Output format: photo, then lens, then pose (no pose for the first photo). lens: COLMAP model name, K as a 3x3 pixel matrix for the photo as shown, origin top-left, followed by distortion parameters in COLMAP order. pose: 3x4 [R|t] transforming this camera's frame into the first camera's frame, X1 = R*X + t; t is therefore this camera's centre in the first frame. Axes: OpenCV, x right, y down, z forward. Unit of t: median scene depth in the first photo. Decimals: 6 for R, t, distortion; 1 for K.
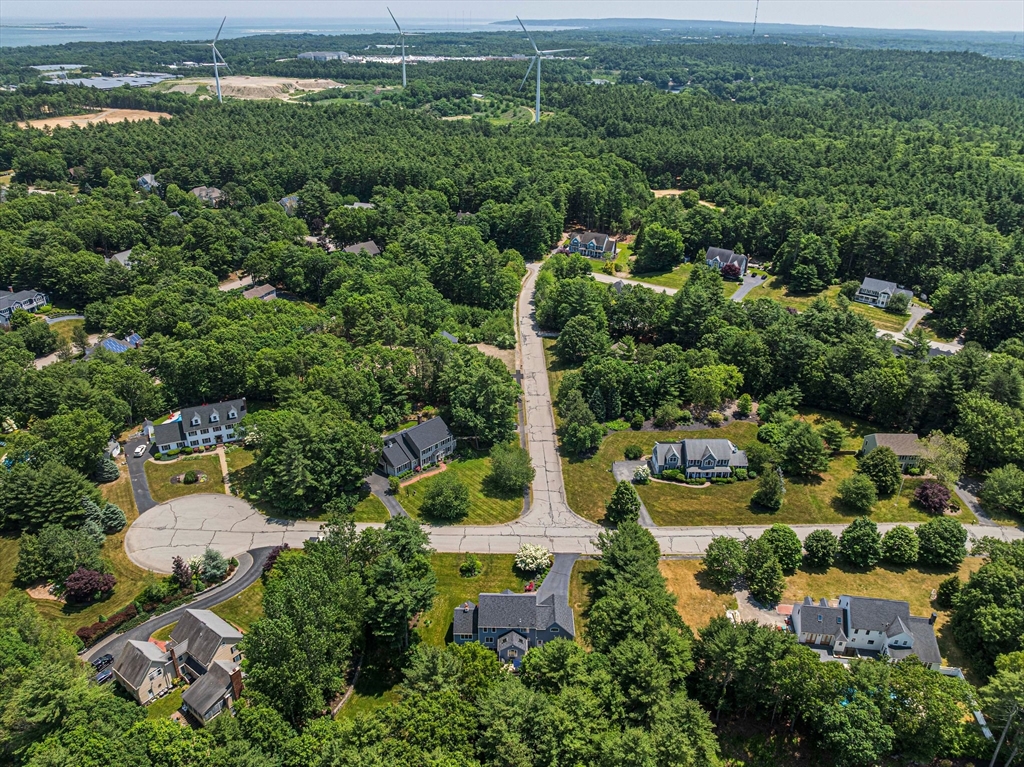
lens RADIAL K [[736.3, 0, 507.4], [0, 736.3, 385.0], [0, 0, 1]] dist [-0.033709, 0.000412]
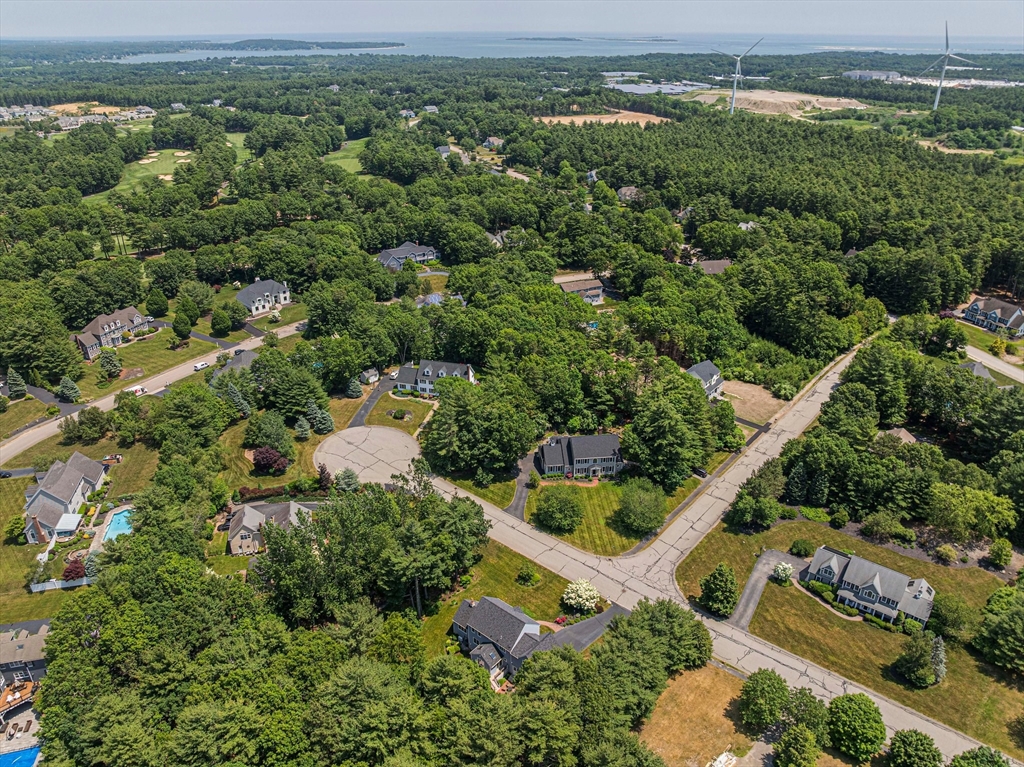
lens RADIAL K [[728.4, 0, 507.2], [0, 728.4, 381.3], [0, 0, 1]] dist [-0.040713, 0.003186]
pose [[0.768686, 0.271131, -0.579318, 0.308869], [-0.281059, 0.956767, 0.074851, -0.052419], [0.574567, 0.105286, 0.811658, 0.110203]]
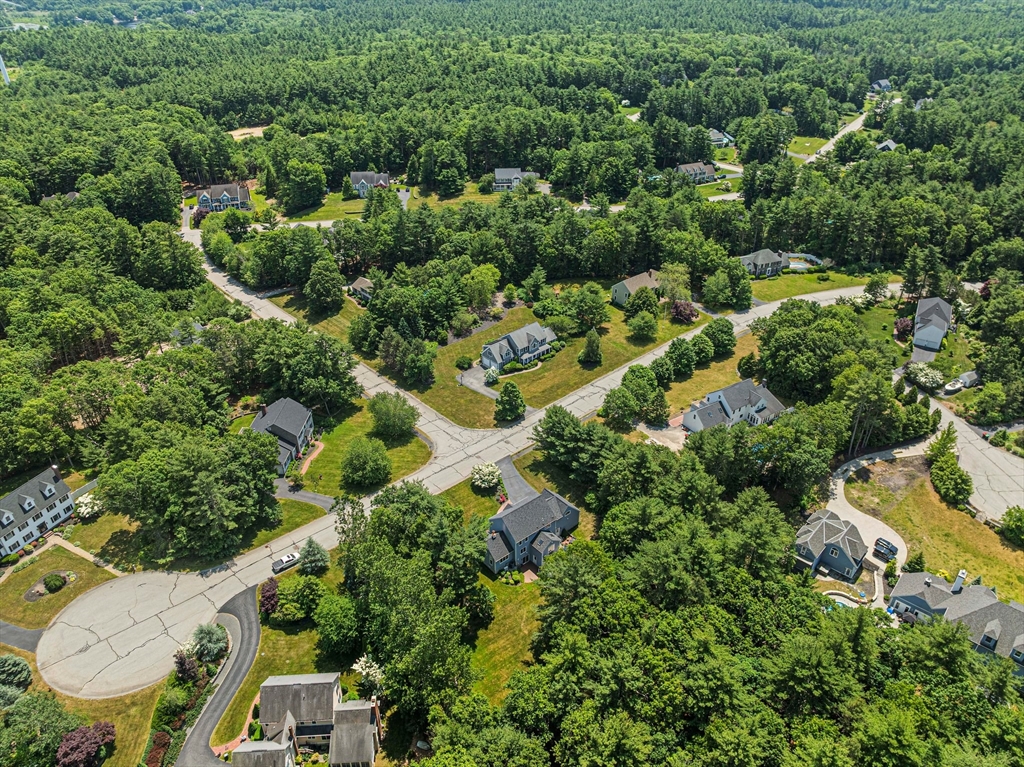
lens RADIAL K [[728.4, 0, 507.2], [0, 728.4, 381.3], [0, 0, 1]] dist [-0.040713, 0.003186]
pose [[0.760406, -0.353602, 0.544746, -0.335003], [0.305382, 0.934946, 0.180606, -0.050648], [-0.573170, 0.029022, 0.818922, 0.088255]]
